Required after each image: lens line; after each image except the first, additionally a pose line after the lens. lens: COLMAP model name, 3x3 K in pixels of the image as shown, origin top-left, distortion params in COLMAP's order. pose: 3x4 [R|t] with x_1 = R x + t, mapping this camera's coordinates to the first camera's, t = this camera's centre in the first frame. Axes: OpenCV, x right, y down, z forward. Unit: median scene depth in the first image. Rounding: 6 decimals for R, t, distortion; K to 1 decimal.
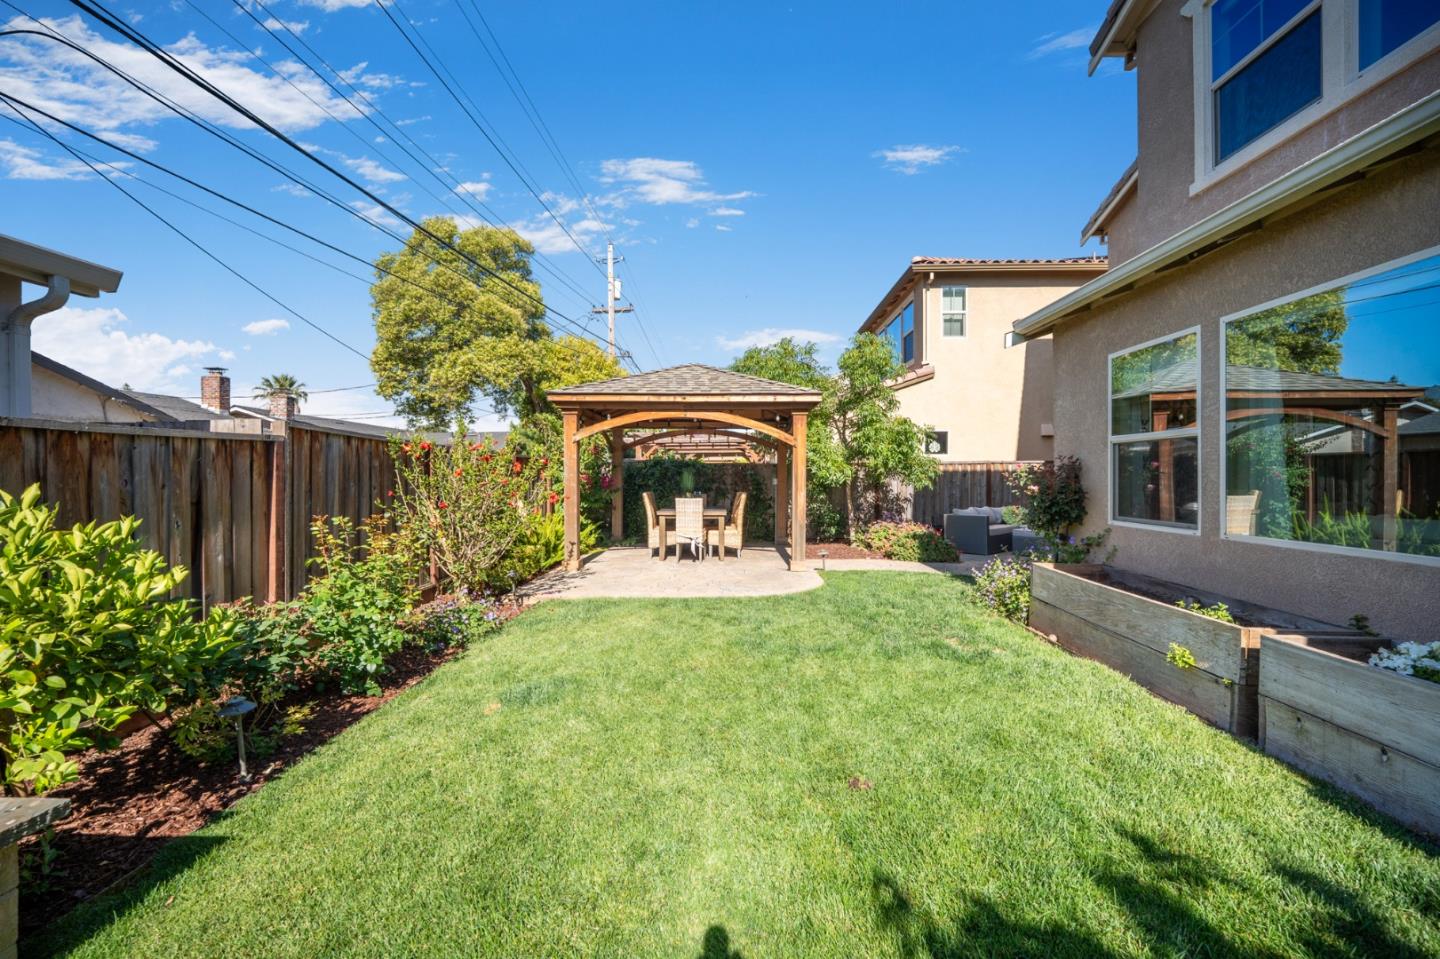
lens RADIAL K [[590.3, 0, 724.8], [0, 590.3, 476.3], [0, 0, 1]] dist [-0.001277, -0.000338]
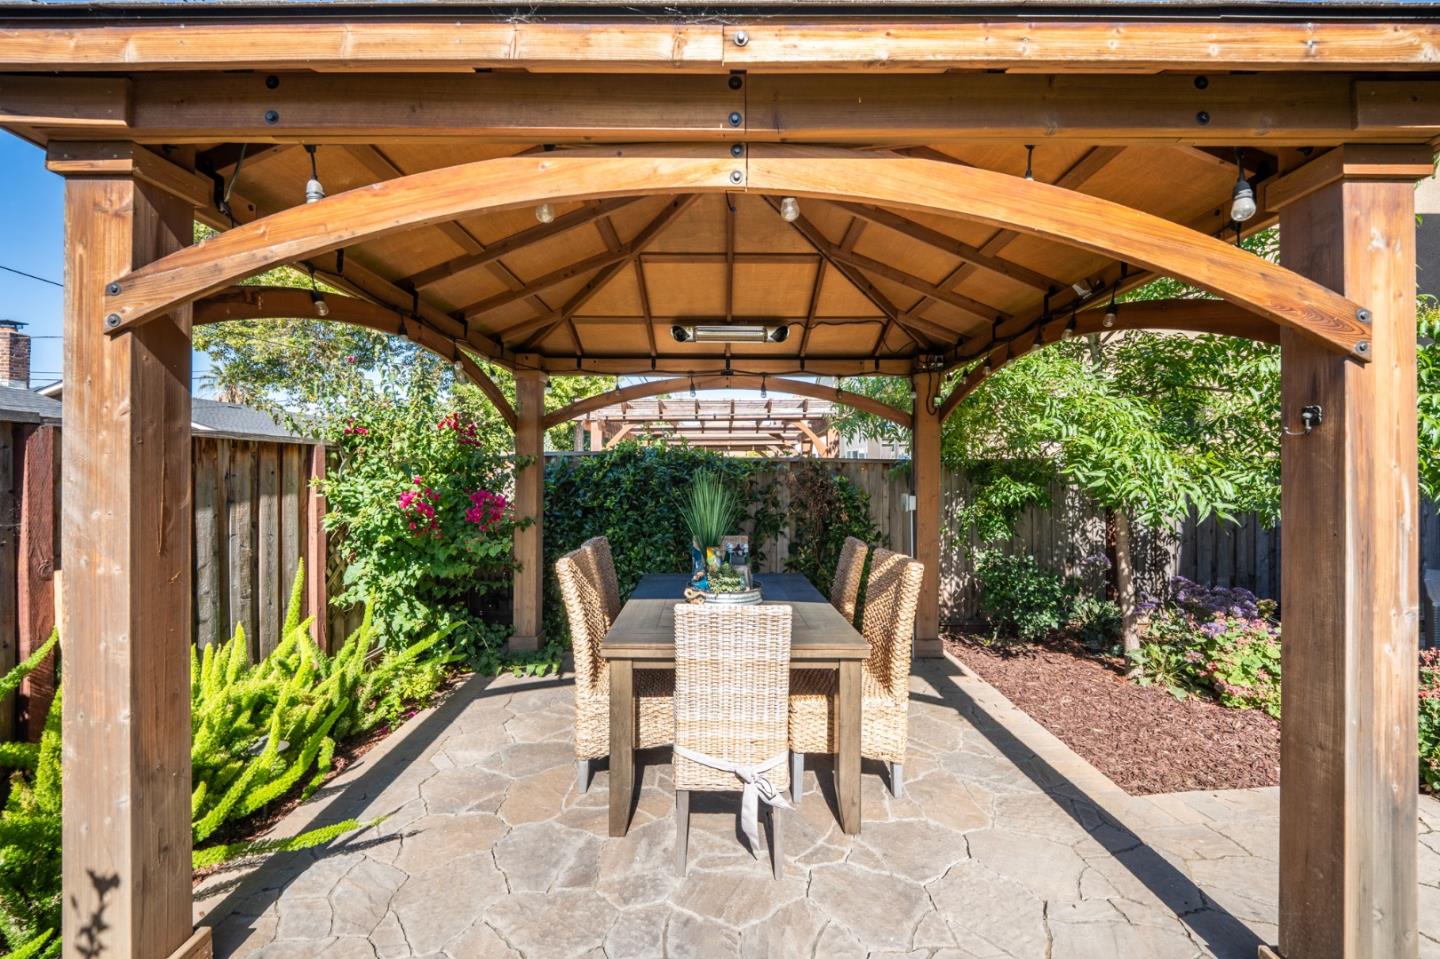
lens RADIAL K [[590.3, 0, 724.8], [0, 590.3, 476.3], [0, 0, 1]] dist [-0.001277, -0.000338]
pose [[0.999795, 0.003088, 0.019990, -0.060224], [-0.003095, 0.999995, 0.000334, -0.010487], [-0.019989, -0.000396, 0.999800, 0.670029]]
